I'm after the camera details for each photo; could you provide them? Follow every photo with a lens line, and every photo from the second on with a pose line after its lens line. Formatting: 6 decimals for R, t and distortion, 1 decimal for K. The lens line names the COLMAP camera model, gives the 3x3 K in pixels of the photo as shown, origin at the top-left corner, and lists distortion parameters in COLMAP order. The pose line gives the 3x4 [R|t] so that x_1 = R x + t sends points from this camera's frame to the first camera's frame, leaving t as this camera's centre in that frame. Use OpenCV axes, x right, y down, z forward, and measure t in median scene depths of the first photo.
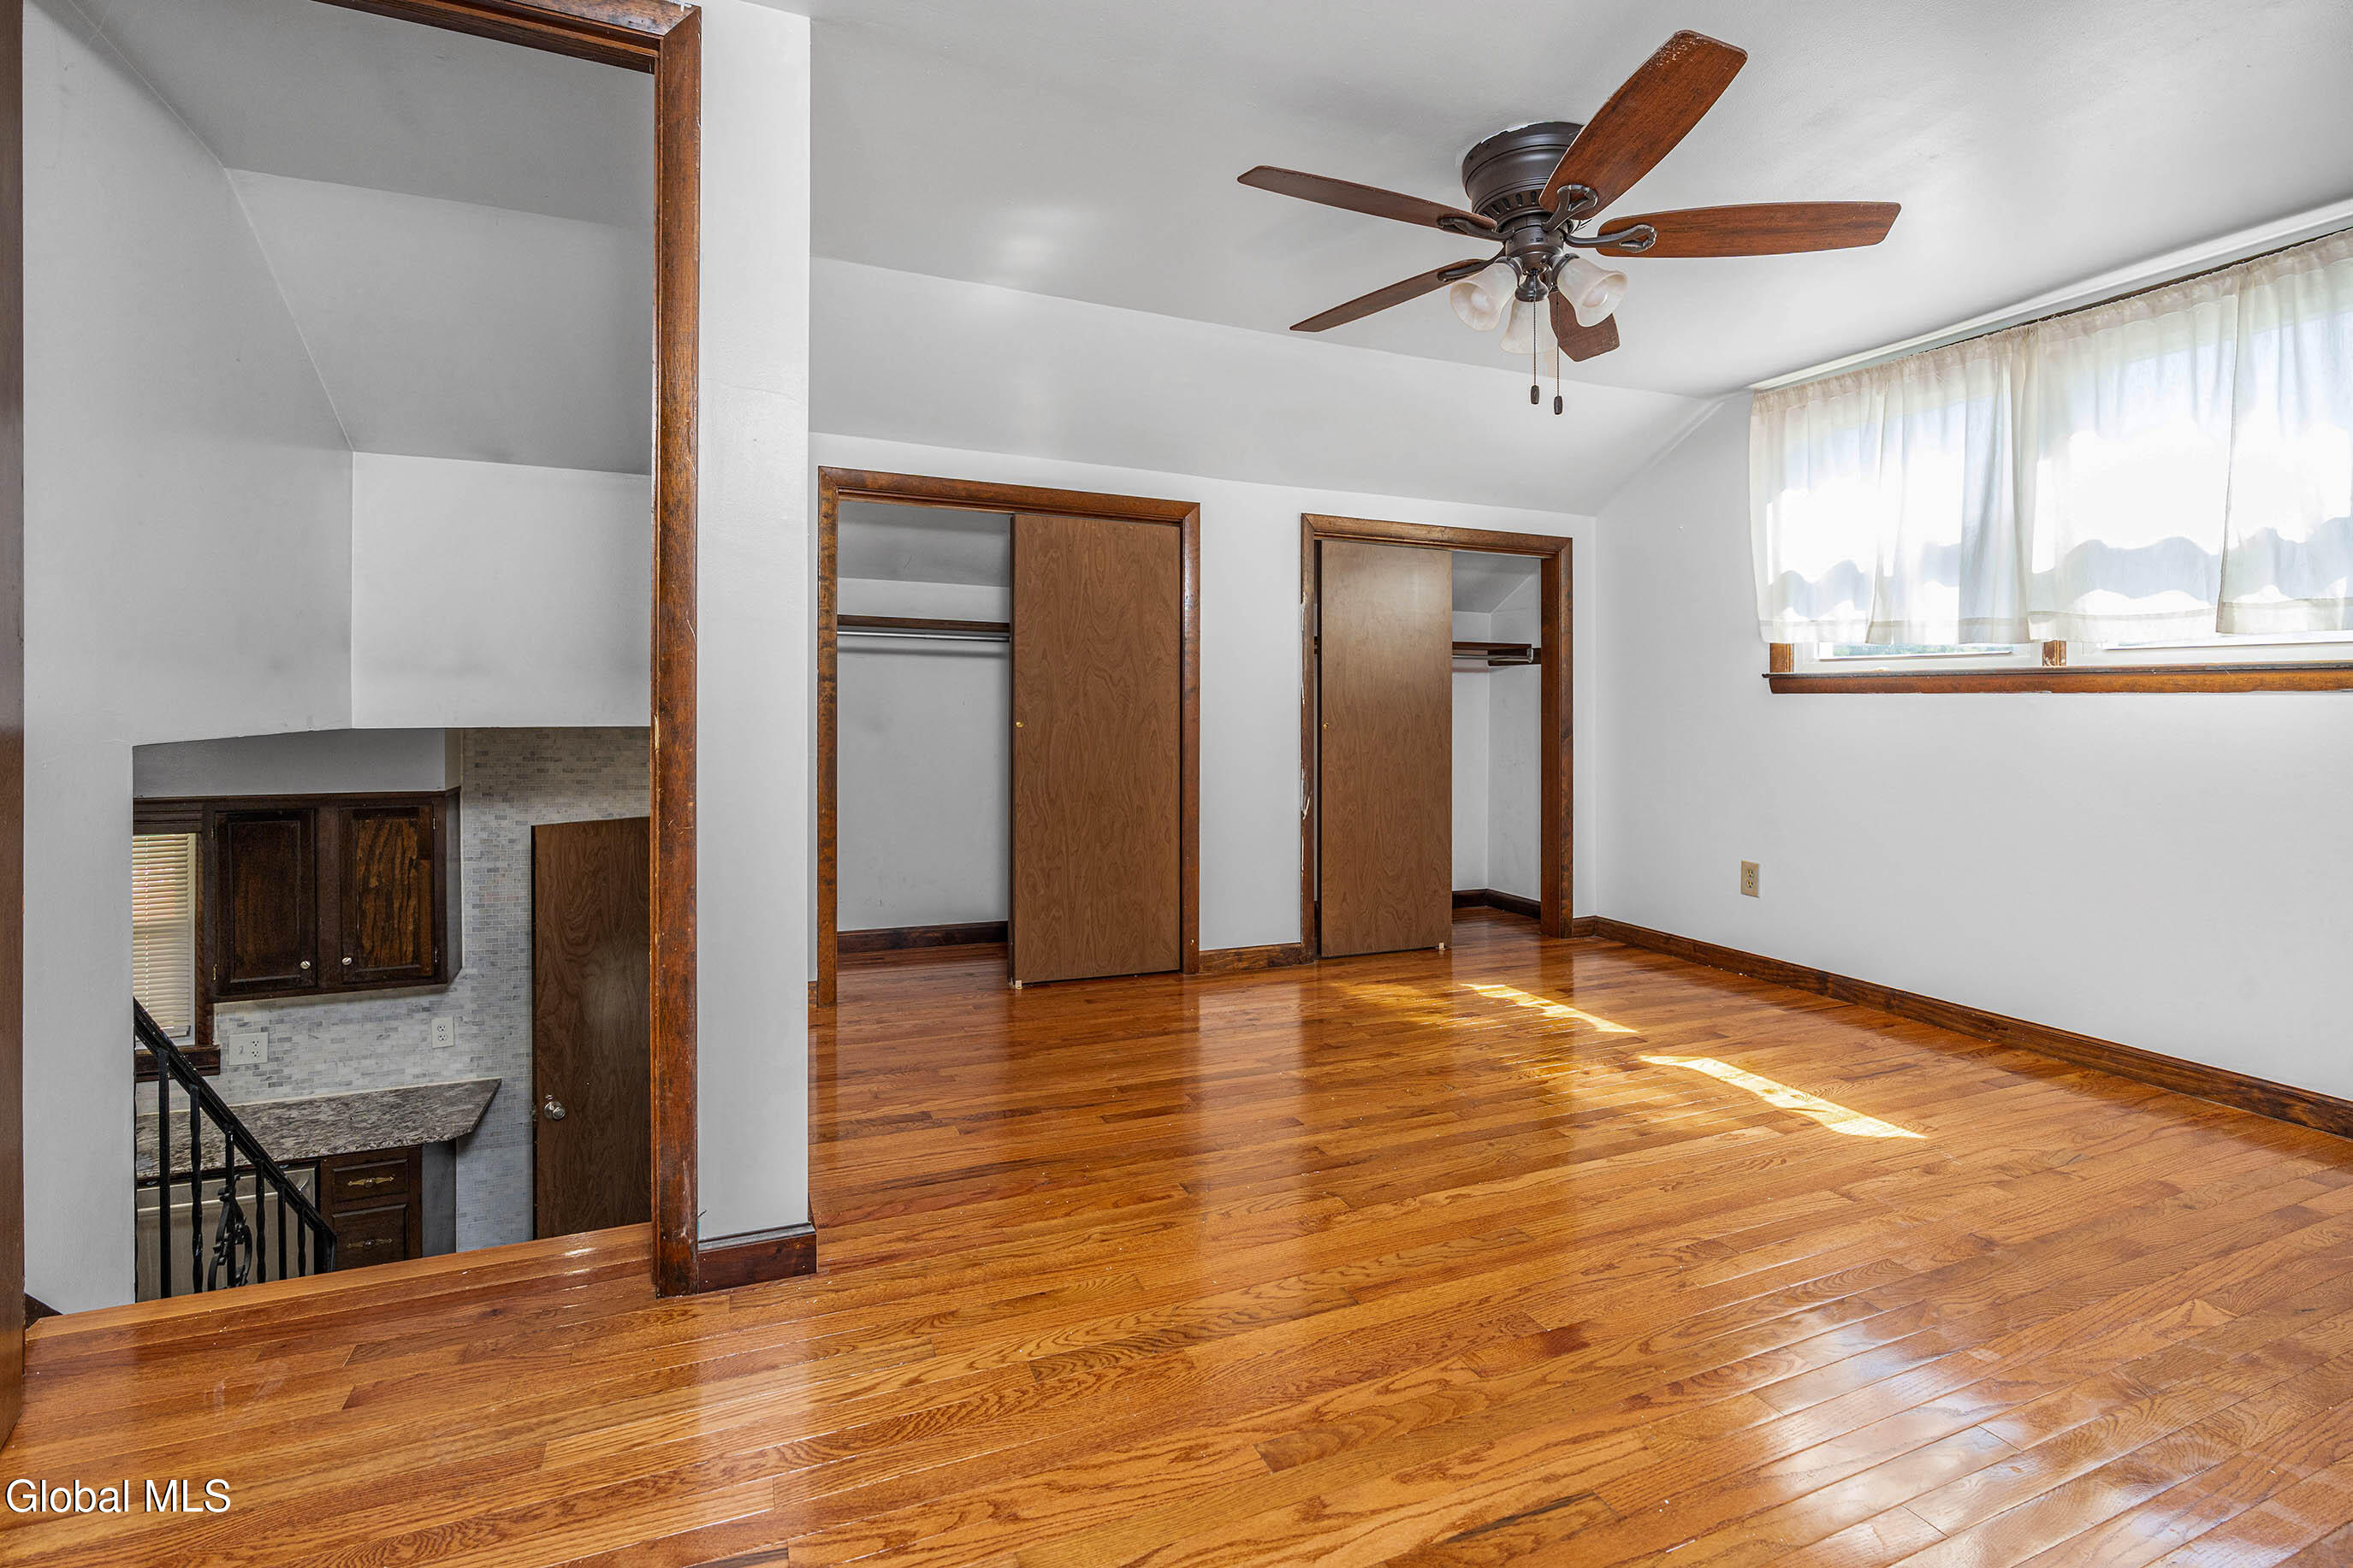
lens RADIAL K [[1042.7, 0, 1189.4], [0, 1042.7, 734.1], [0, 0, 1]] dist [0.001255, 0.000001]
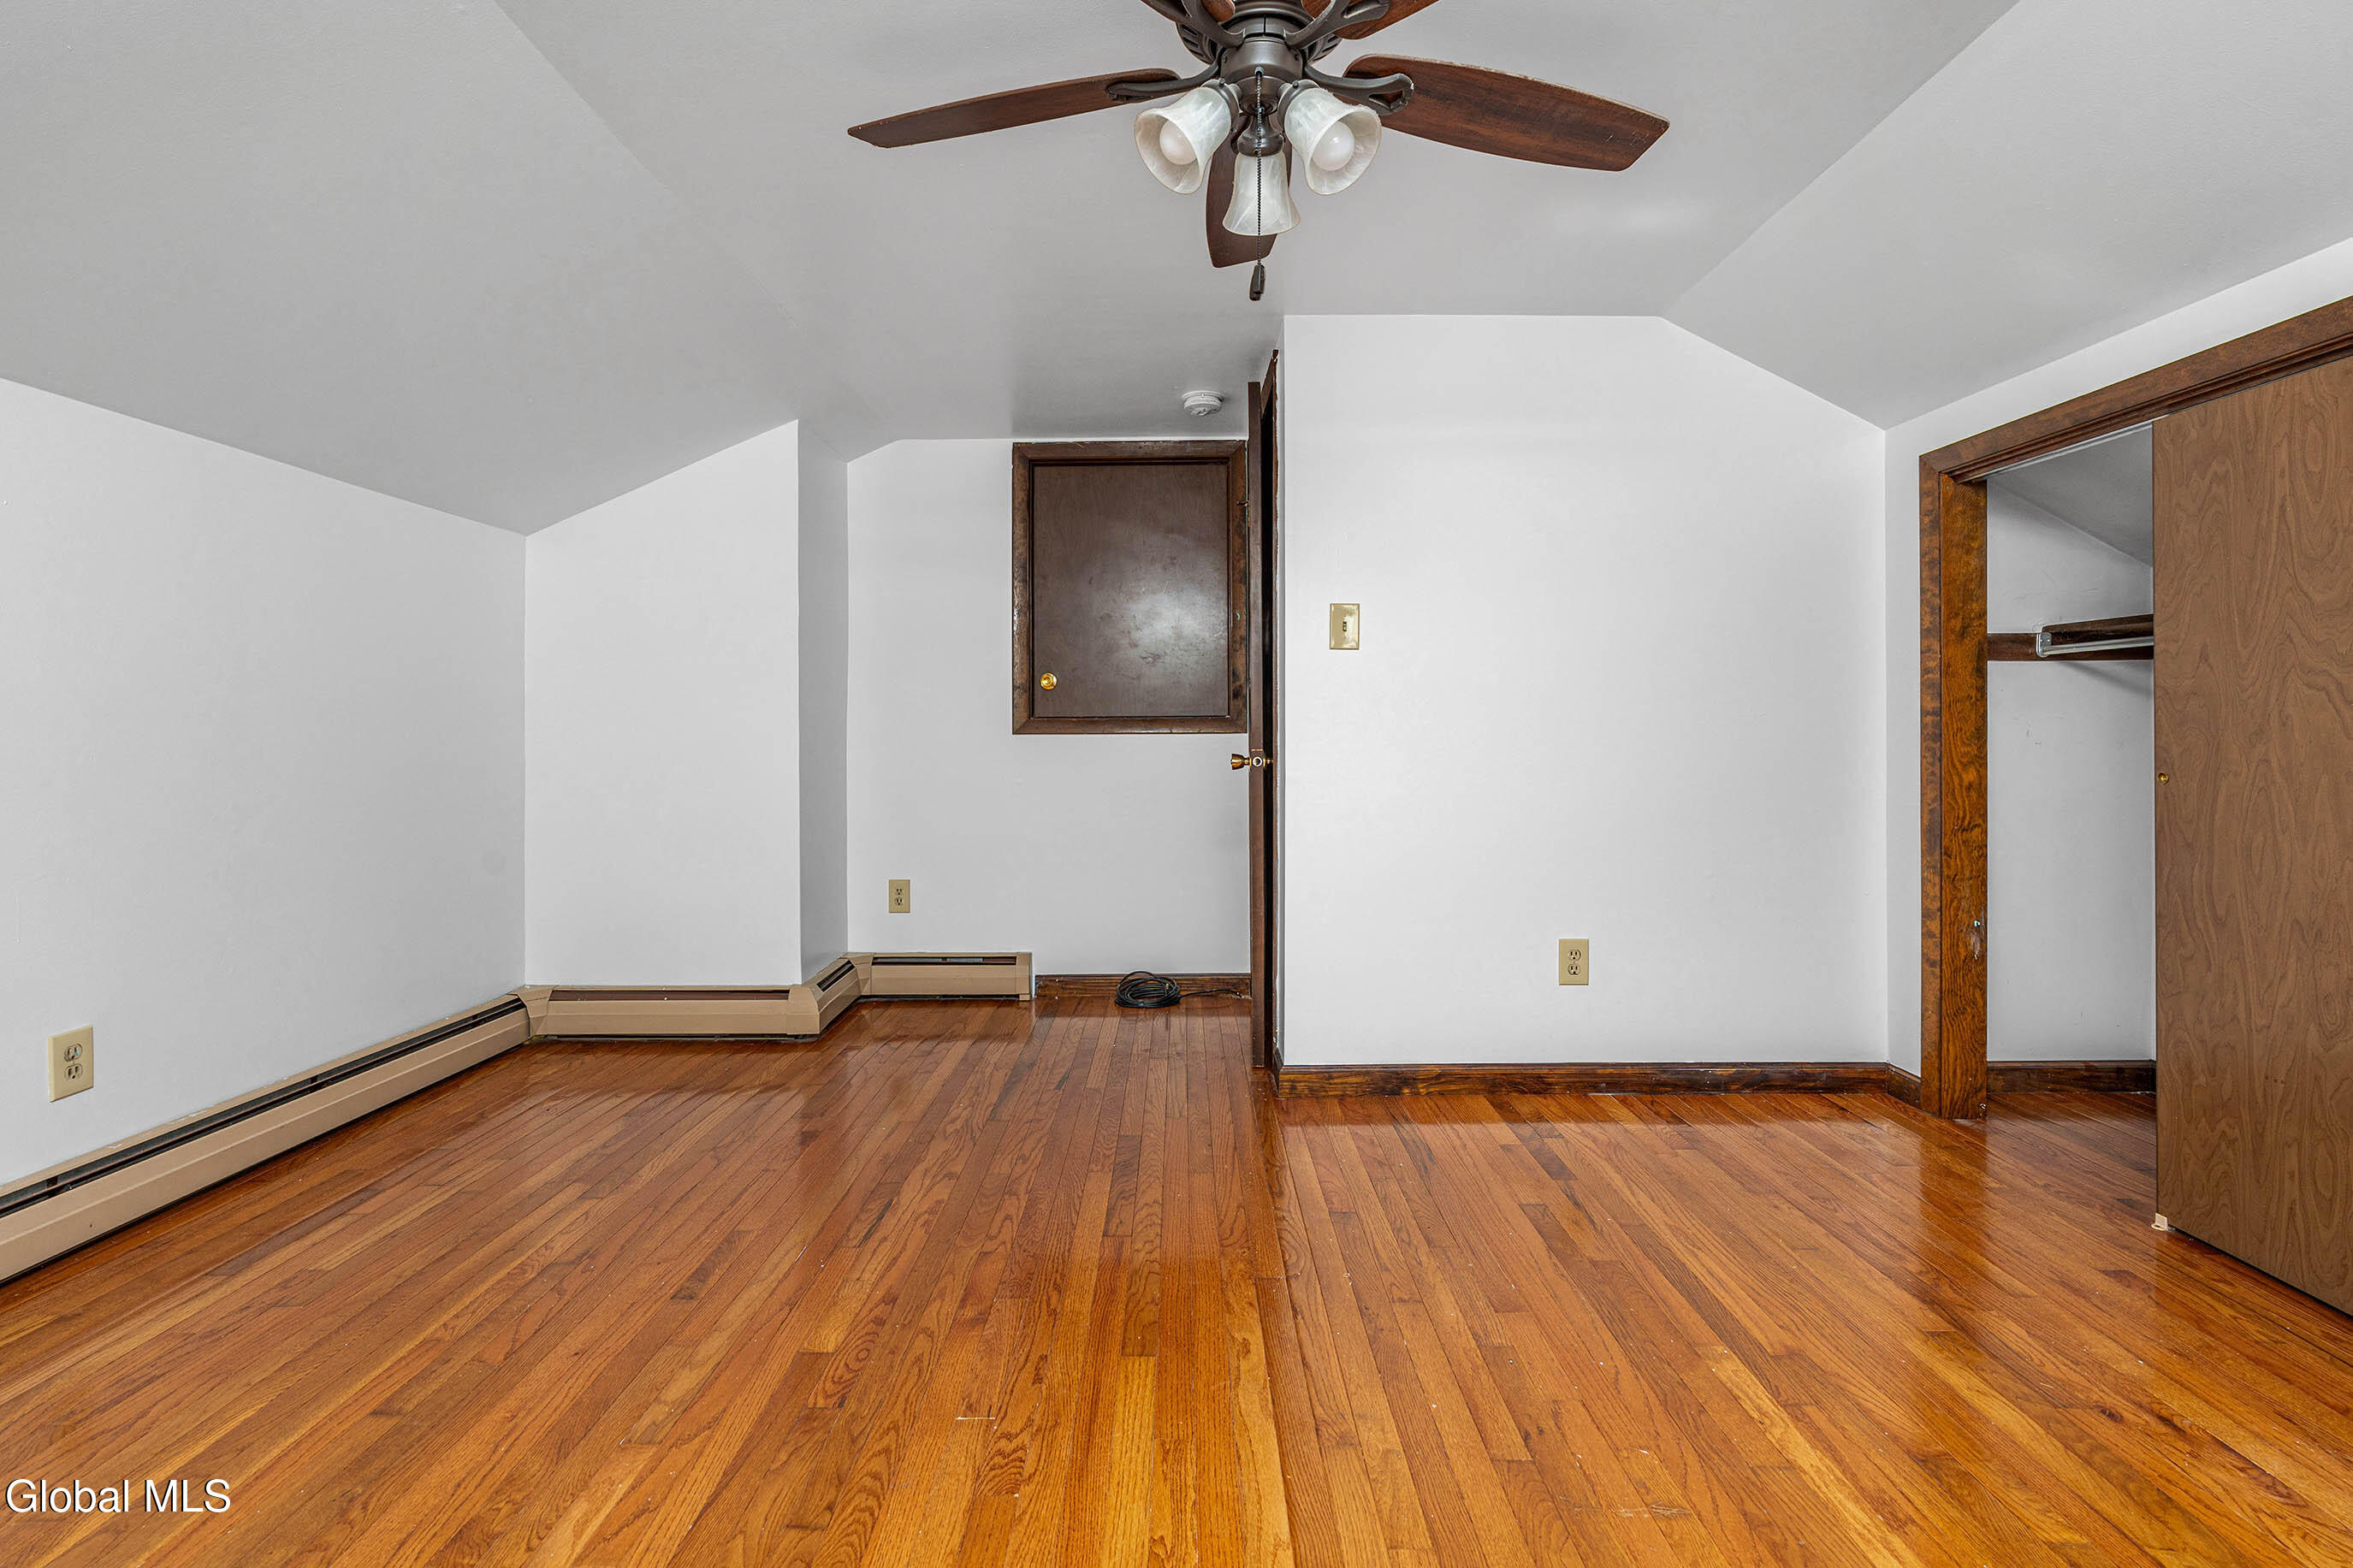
lens RADIAL K [[1042.7, 0, 1189.4], [0, 1042.7, 734.1], [0, 0, 1]] dist [0.001255, 0.000001]
pose [[-0.363951, -0.014181, -0.931310, 1.058533], [-0.027990, 0.999599, -0.004282, -0.027045], [0.930997, 0.024509, -0.364202, 1.275441]]
